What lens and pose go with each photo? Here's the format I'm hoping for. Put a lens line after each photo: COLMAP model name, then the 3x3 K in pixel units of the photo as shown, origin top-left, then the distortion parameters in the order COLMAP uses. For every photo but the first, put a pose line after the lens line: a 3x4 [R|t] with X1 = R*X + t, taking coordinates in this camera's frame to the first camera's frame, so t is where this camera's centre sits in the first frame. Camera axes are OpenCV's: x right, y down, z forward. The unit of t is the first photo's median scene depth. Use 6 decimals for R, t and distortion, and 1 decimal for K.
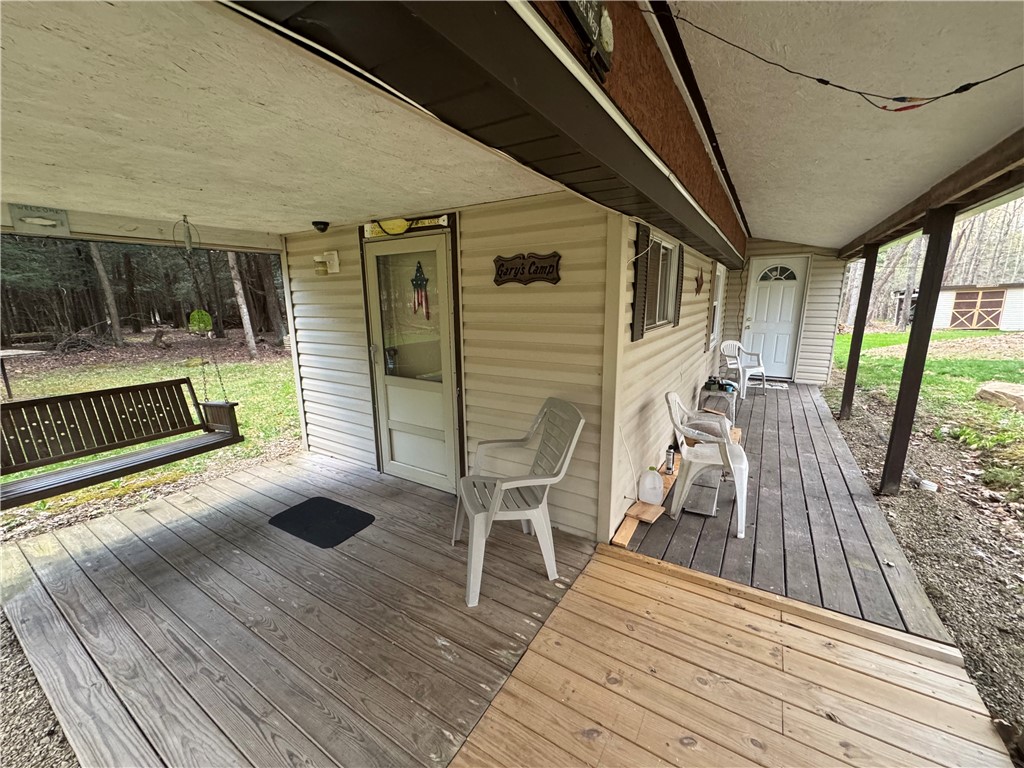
lens RADIAL K [[408.3, 0, 510.3], [0, 408.3, 383.0], [0, 0, 1]] dist [-0.002262, 0.000555]
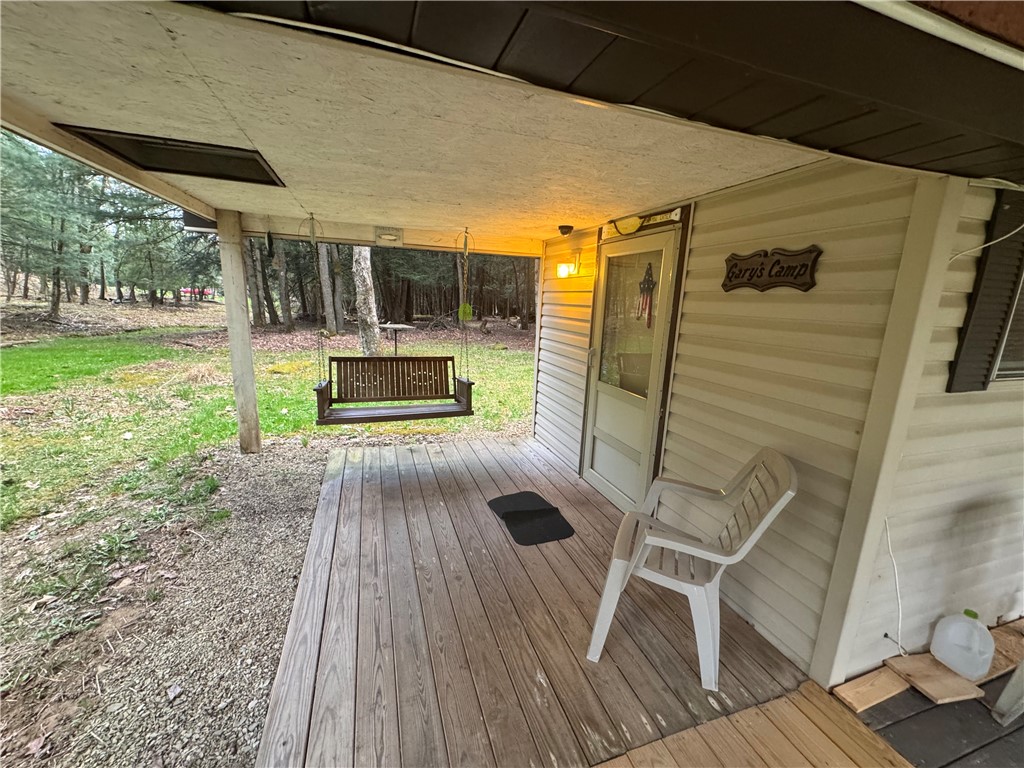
lens RADIAL K [[408.3, 0, 510.4], [0, 408.3, 382.7], [0, 0, 1]] dist [-0.002262, 0.000555]
pose [[0.775902, 0.168429, -0.607953, 0.157063], [-0.177041, 0.983108, 0.046414, -0.028862], [0.605501, 0.071620, 0.792615, 0.139034]]
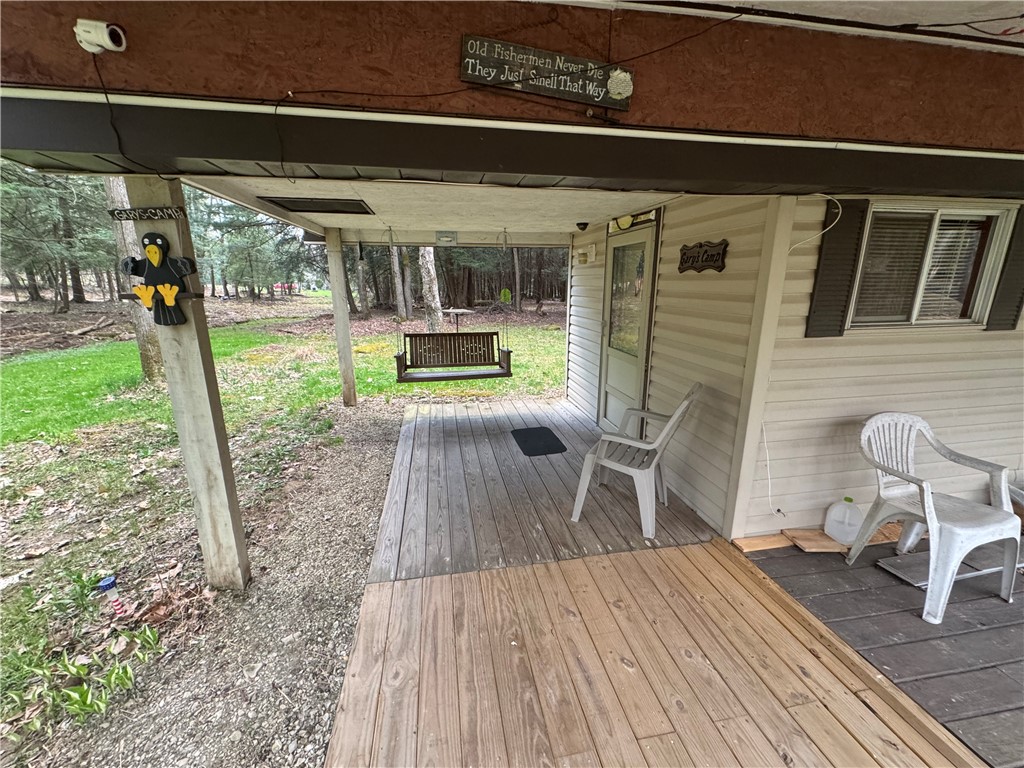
lens RADIAL K [[408.3, 0, 509.7], [0, 408.3, 381.9], [0, 0, 1]] dist [-0.002262, 0.000555]
pose [[0.674487, 0.187180, -0.714164, 0.494952], [-0.156686, 0.981583, 0.109289, -0.003516], [0.721468, 0.038186, 0.691394, -0.059605]]
